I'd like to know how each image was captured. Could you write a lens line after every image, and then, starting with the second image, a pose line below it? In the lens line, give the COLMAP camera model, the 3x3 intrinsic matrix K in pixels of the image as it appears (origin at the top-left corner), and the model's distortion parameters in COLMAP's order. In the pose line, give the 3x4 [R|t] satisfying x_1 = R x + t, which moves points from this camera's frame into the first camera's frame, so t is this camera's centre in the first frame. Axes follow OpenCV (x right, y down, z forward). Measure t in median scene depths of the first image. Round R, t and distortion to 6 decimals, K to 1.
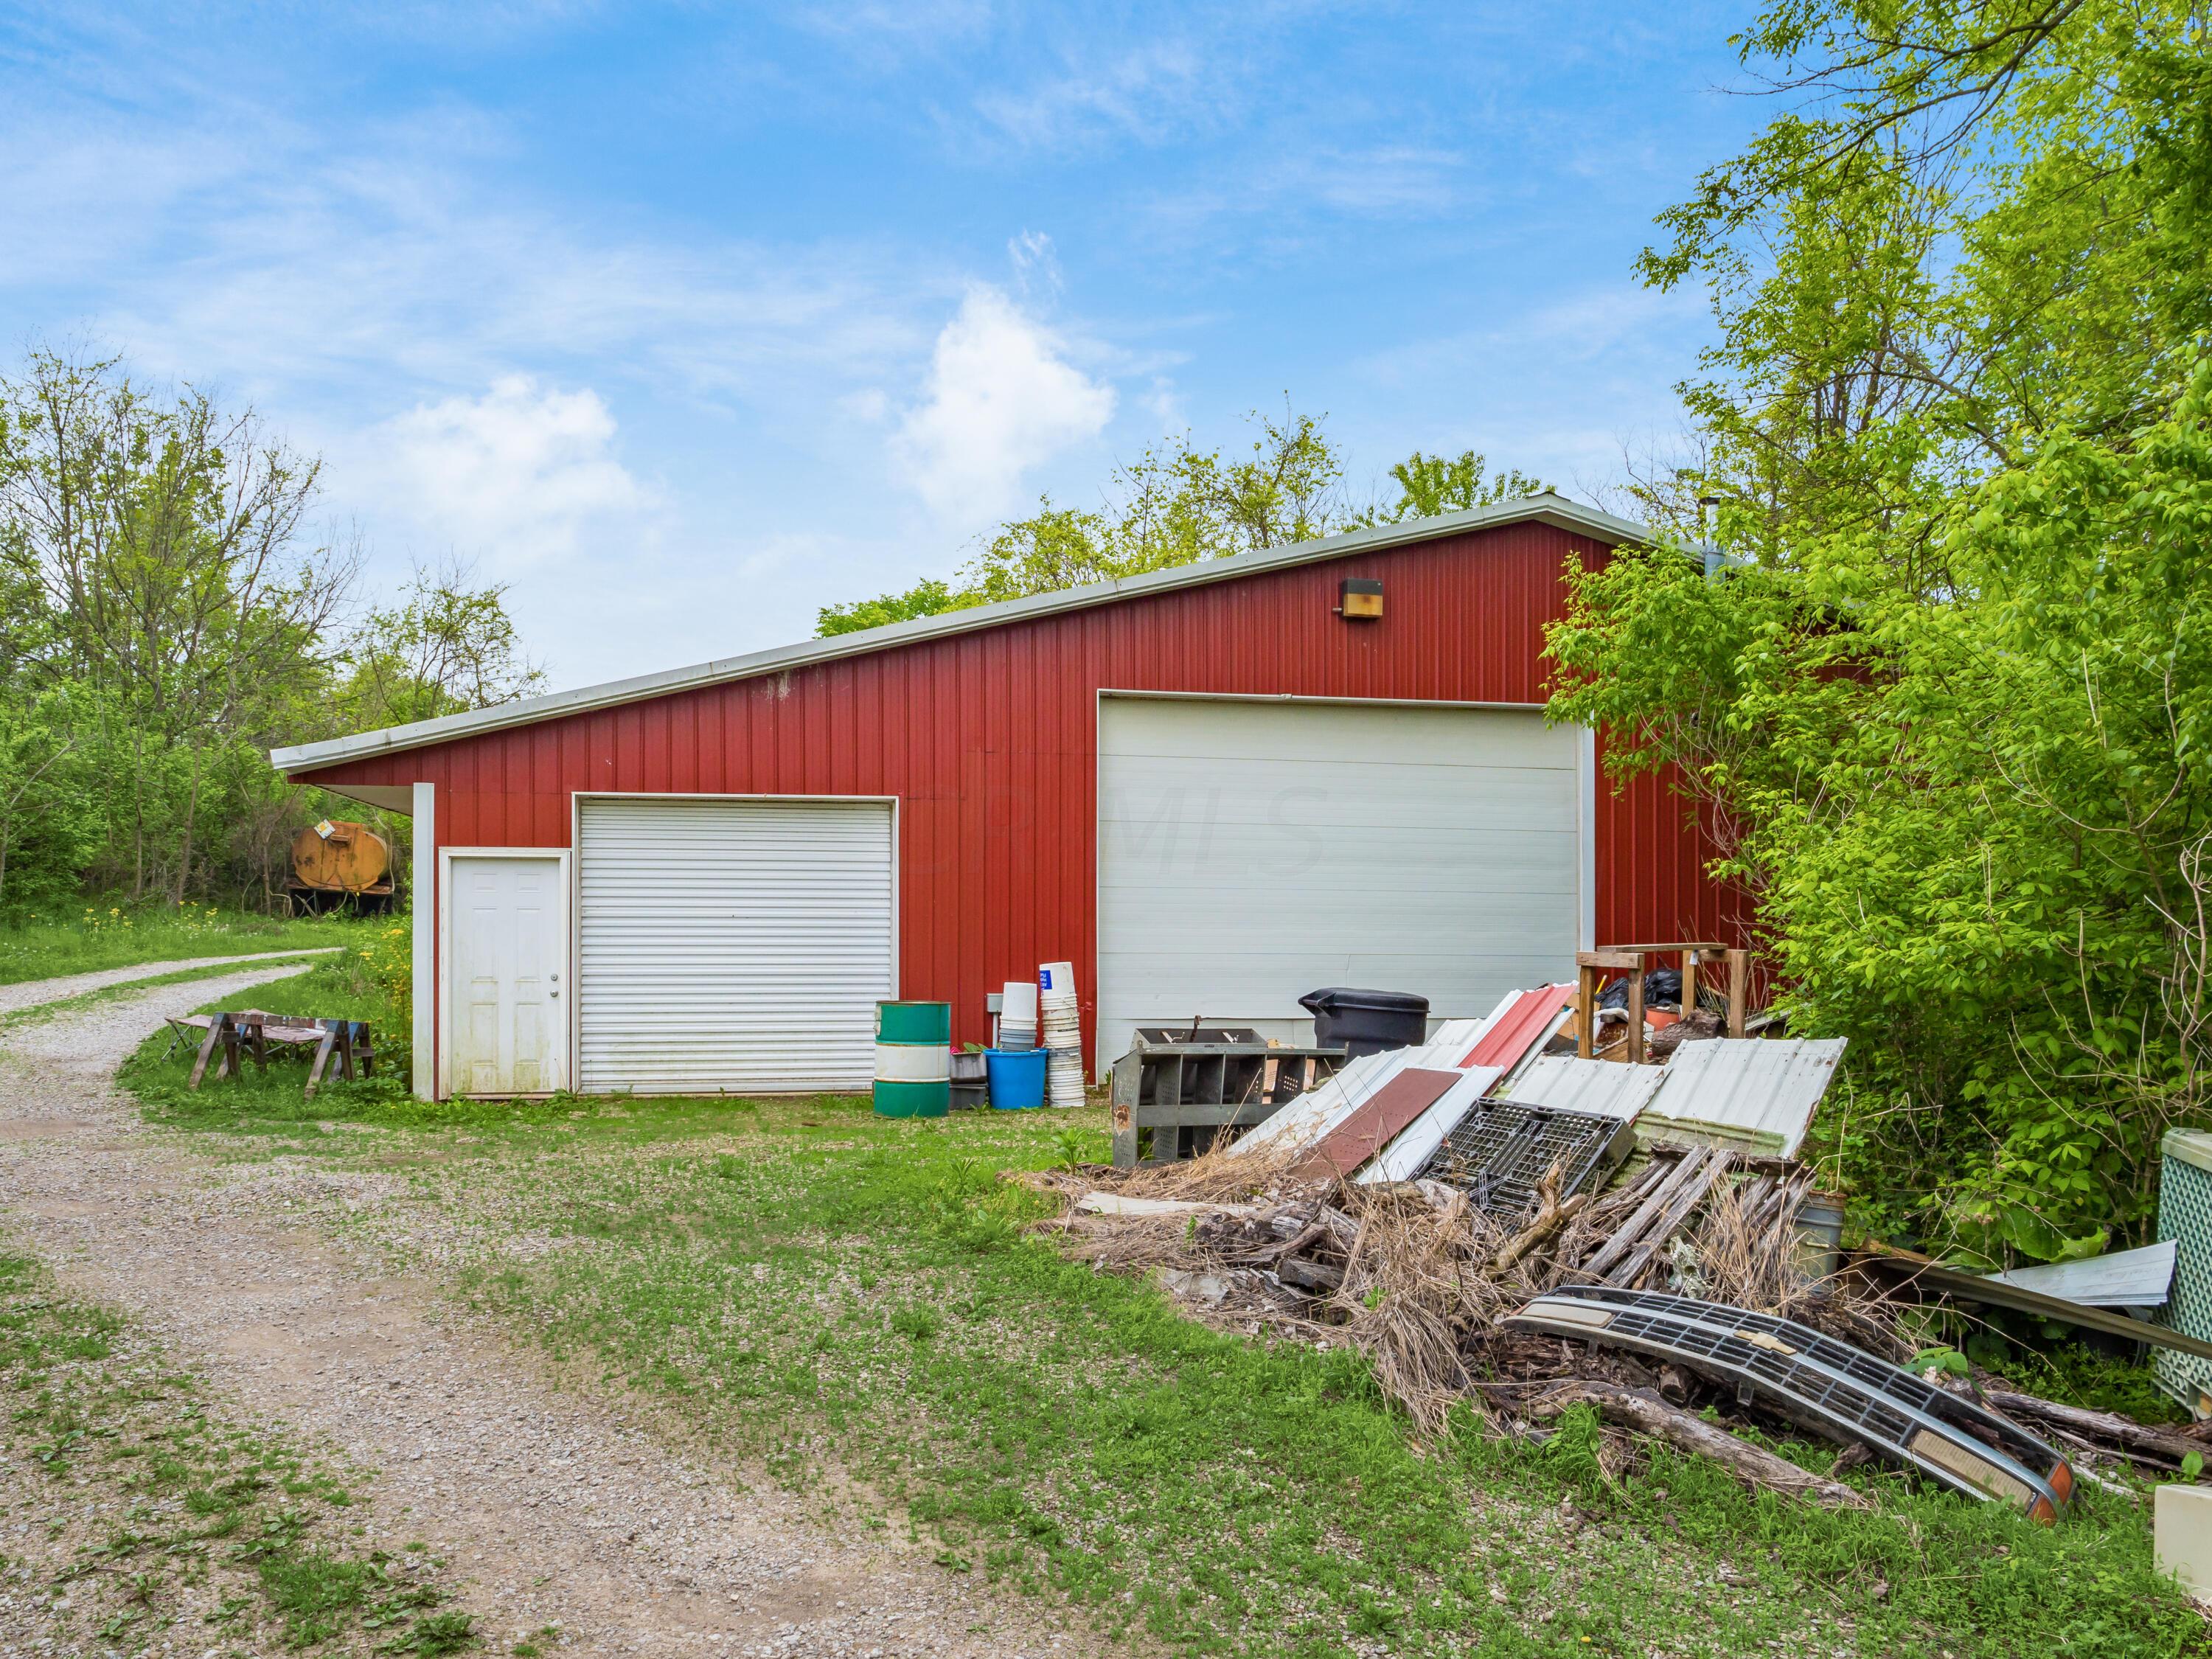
lens RADIAL K [[1669.7, 0, 1106.0], [0, 1669.7, 829.5], [0, 0, 1]] dist [-0.016859, 0.007792]
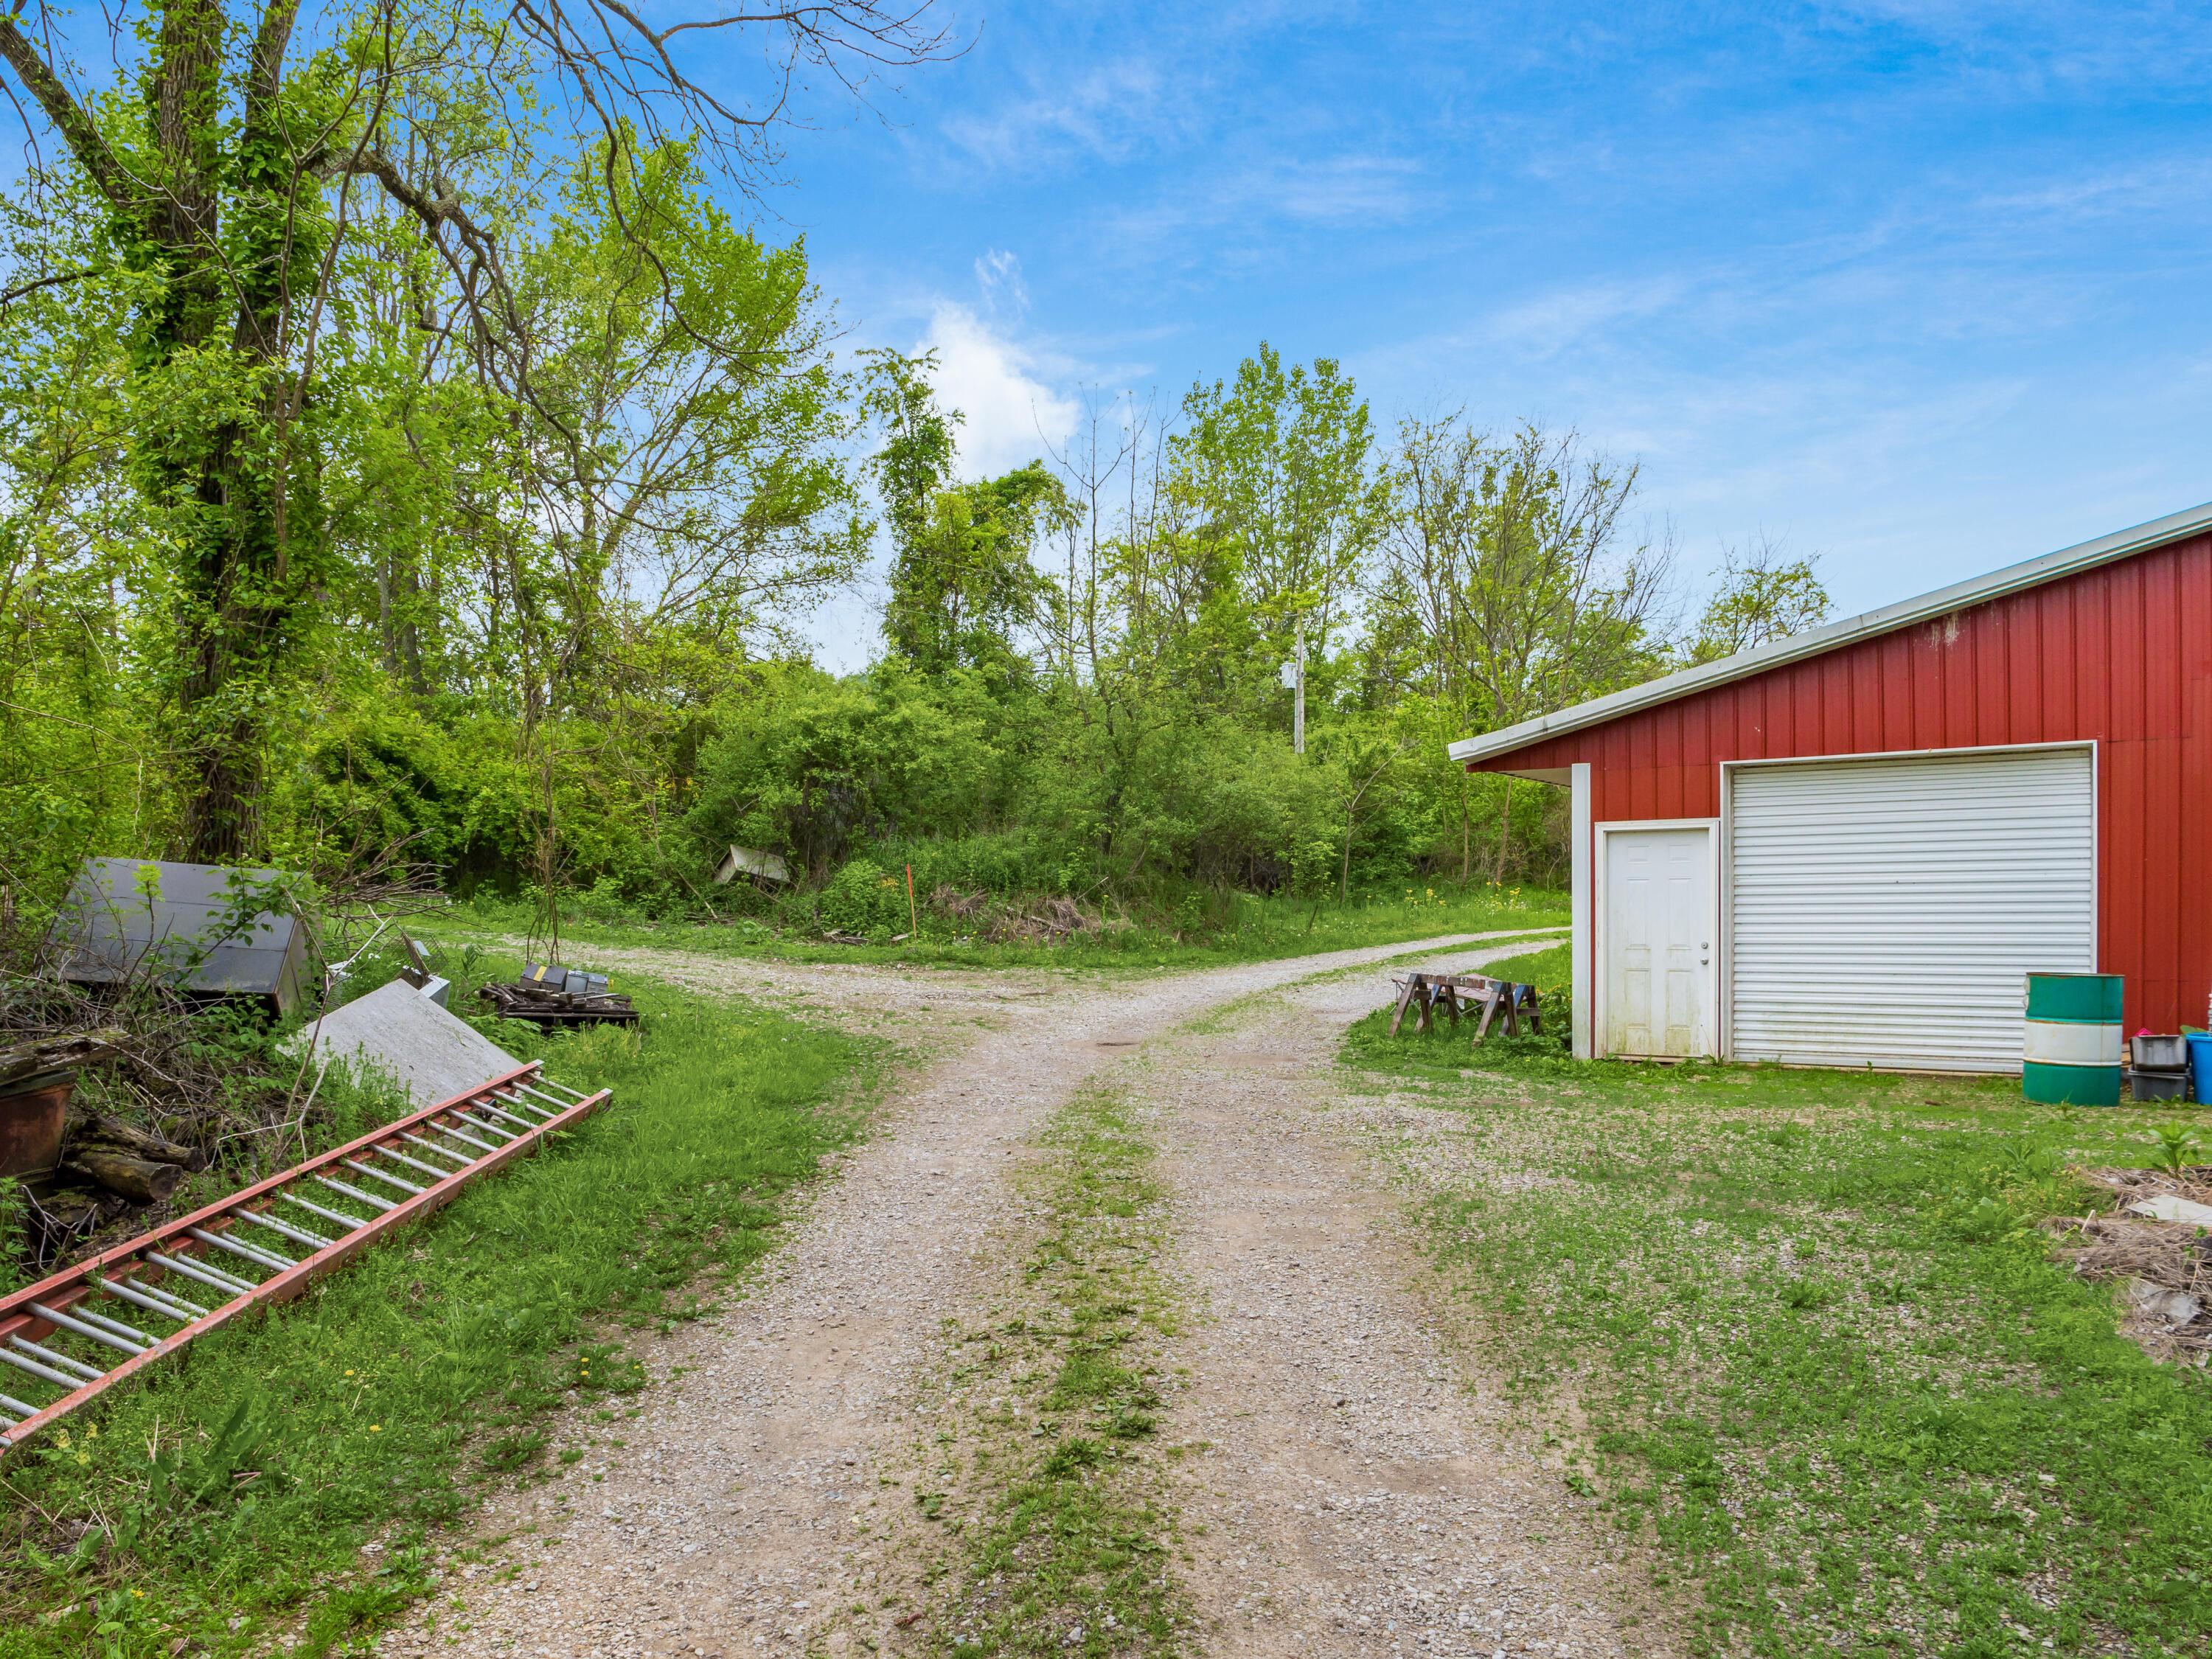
lens RADIAL K [[1689.1, 0, 1103.4], [0, 1689.1, 873.2], [0, 0, 1]] dist [-0.034341, 0.002148]
pose [[0.690061, -0.025233, -0.723312, 0.156773], [0.052109, 0.998531, 0.014879, 0.010315], [0.721873, -0.047959, 0.690361, 0.029741]]
